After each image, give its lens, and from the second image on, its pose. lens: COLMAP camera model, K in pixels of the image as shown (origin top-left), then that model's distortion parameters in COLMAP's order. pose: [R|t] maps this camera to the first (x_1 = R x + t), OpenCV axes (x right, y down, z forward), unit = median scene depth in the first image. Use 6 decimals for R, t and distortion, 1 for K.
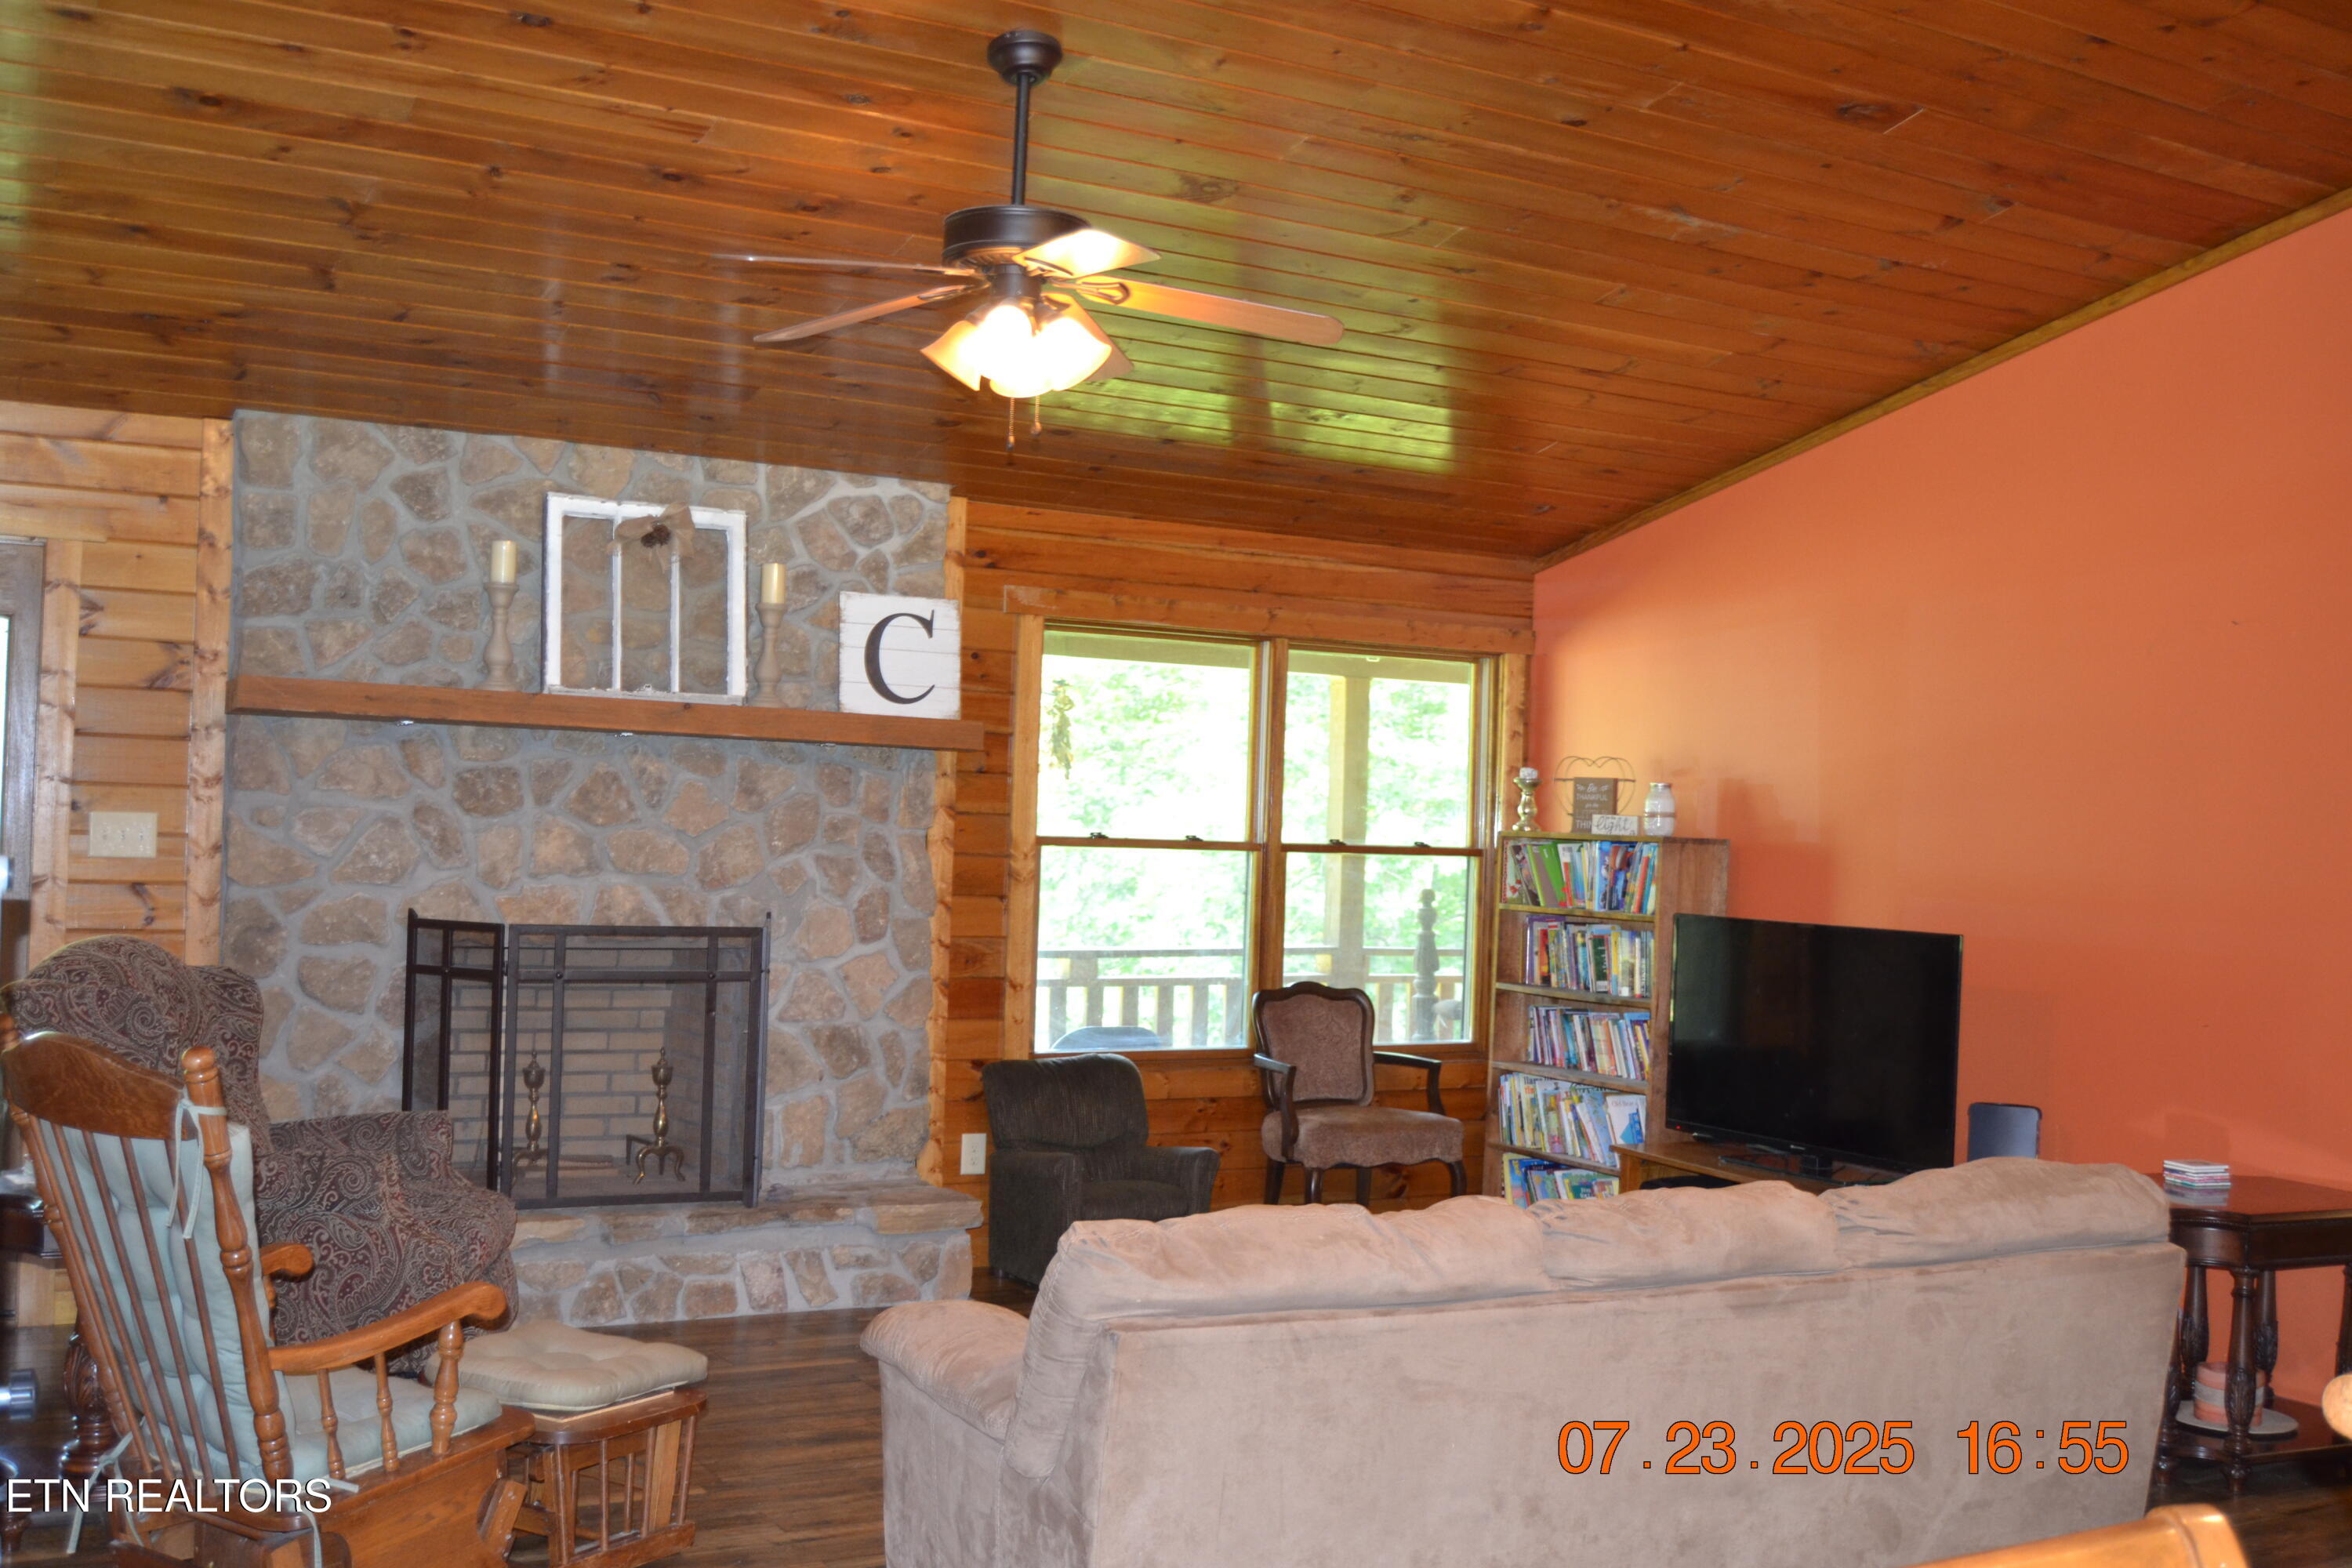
lens RADIAL K [[2324.6, 0, 1175.9], [0, 2324.6, 785.0], [0, 0, 1]] dist [-0.080541, 0.000000]
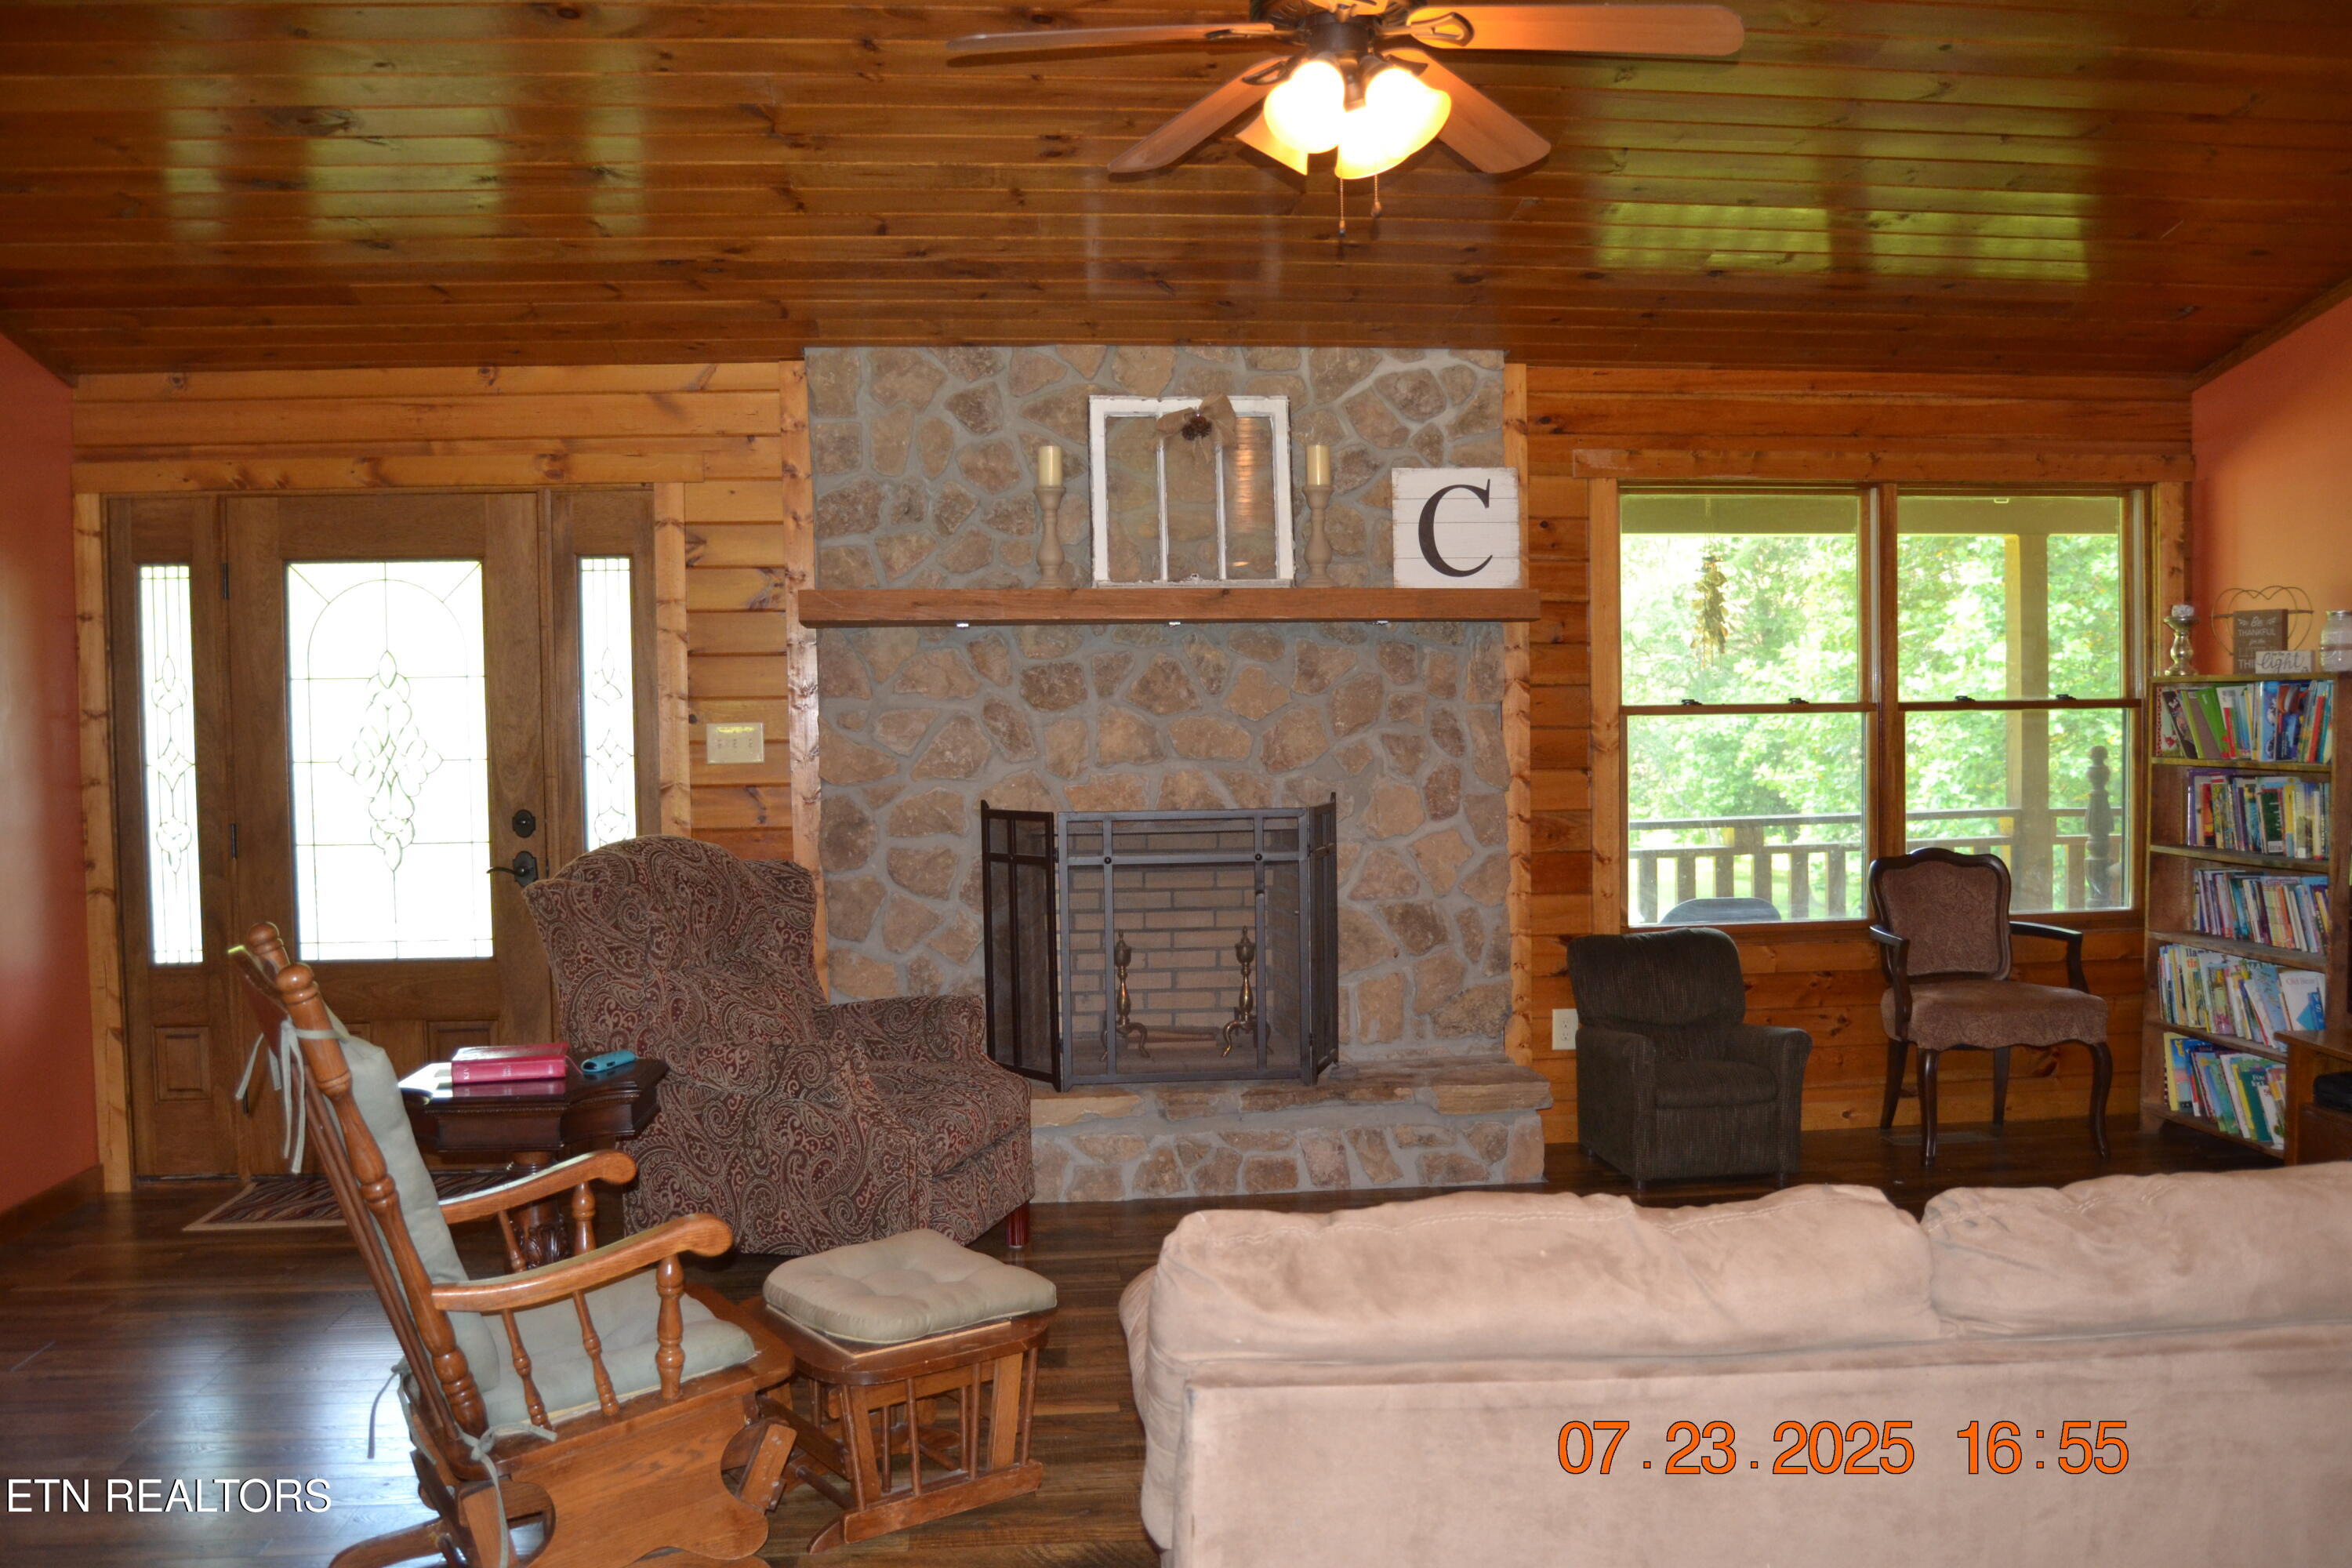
lens RADIAL K [[1863.0, 0, 1176.5], [0, 1863.0, 793.2], [0, 0, 1]] dist [-0.099083, 0.041056]
pose [[0.913417, -0.030828, -0.405856, 0.092898], [0.053143, 0.997625, 0.043826, 0.016266], [0.403541, -0.061600, 0.912886, 0.235977]]
